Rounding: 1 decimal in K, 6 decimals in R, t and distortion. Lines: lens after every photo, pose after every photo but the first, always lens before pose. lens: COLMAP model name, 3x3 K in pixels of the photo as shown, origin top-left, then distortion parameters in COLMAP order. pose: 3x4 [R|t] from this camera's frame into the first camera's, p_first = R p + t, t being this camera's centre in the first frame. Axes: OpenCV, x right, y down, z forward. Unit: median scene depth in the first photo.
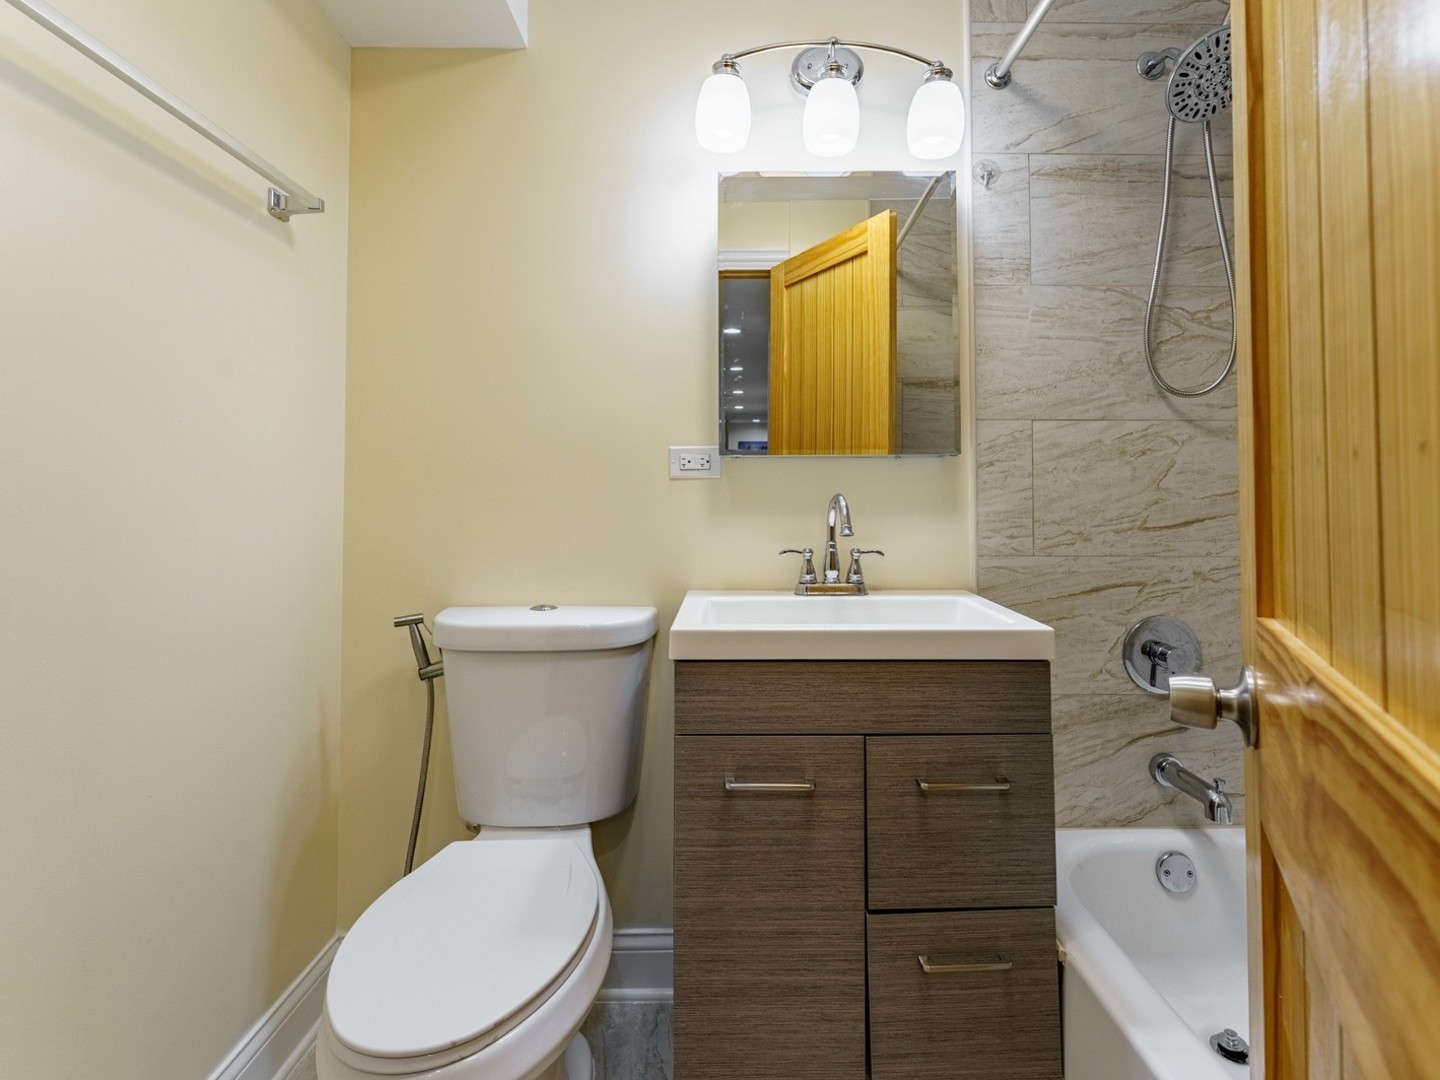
lens RADIAL K [[679.6, 0, 746.3], [0, 679.6, 494.3], [0, 0, 1]] dist [0.002969, -0.000502]
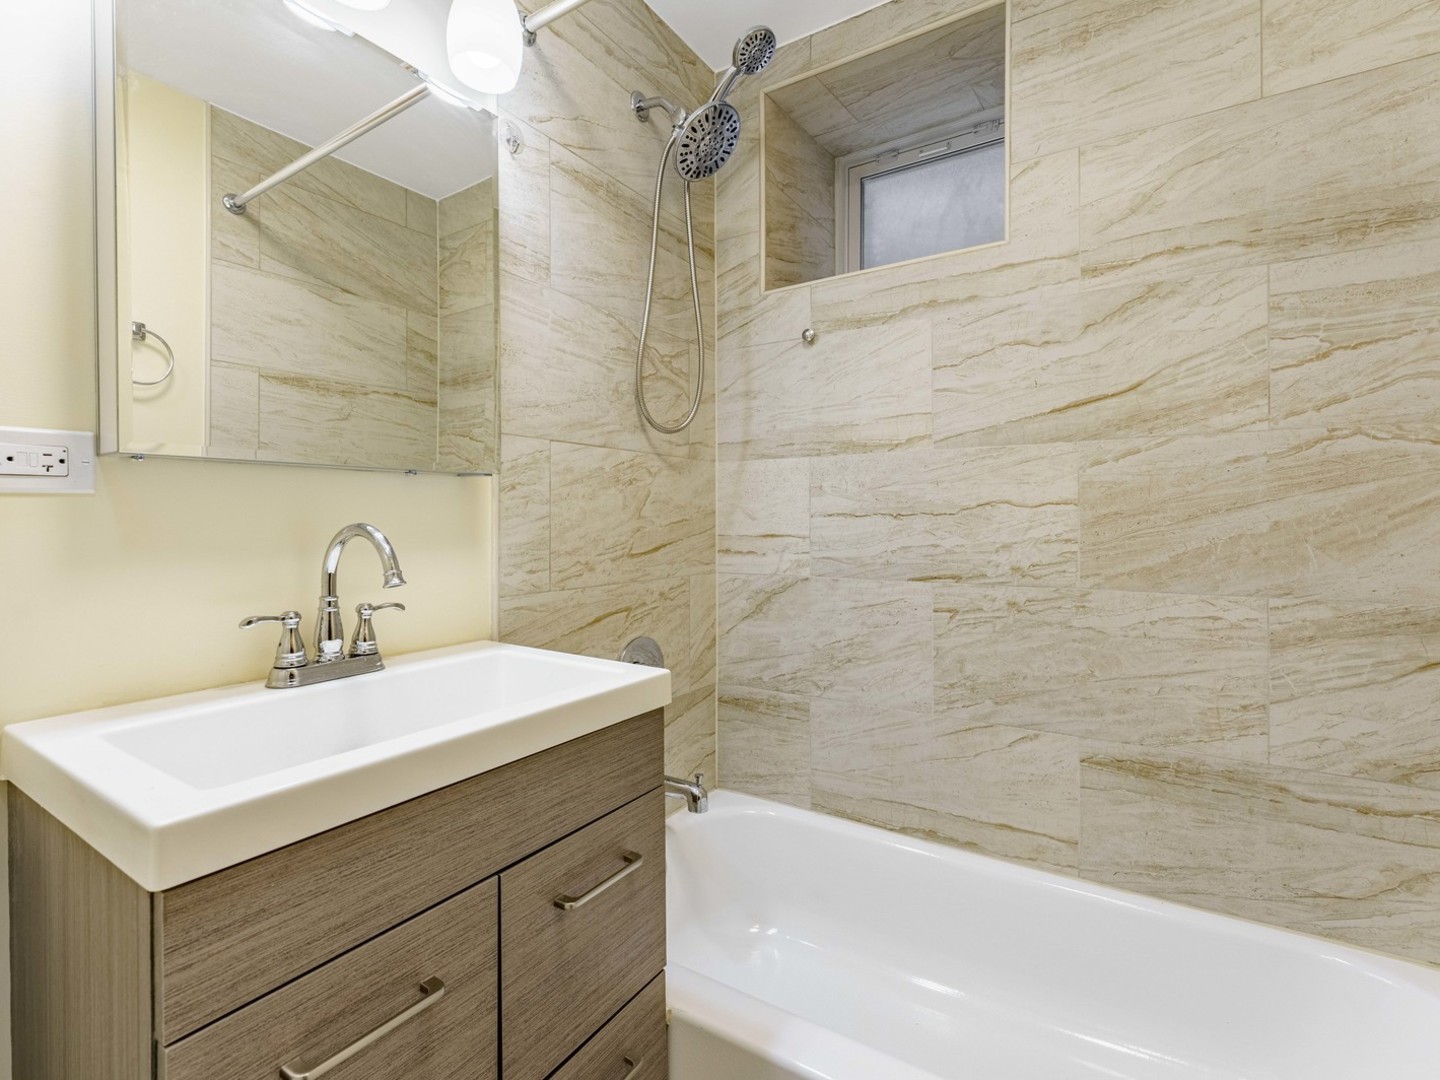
lens RADIAL K [[679.6, 0, 723.2], [0, 679.6, 530.8], [0, 0, 1]] dist [0.002969, -0.000502]
pose [[0.567226, -0.013846, 0.823446, -0.189623], [-0.003769, 0.999805, 0.019408, -0.007840], [-0.823553, -0.014112, 0.567063, 0.301308]]
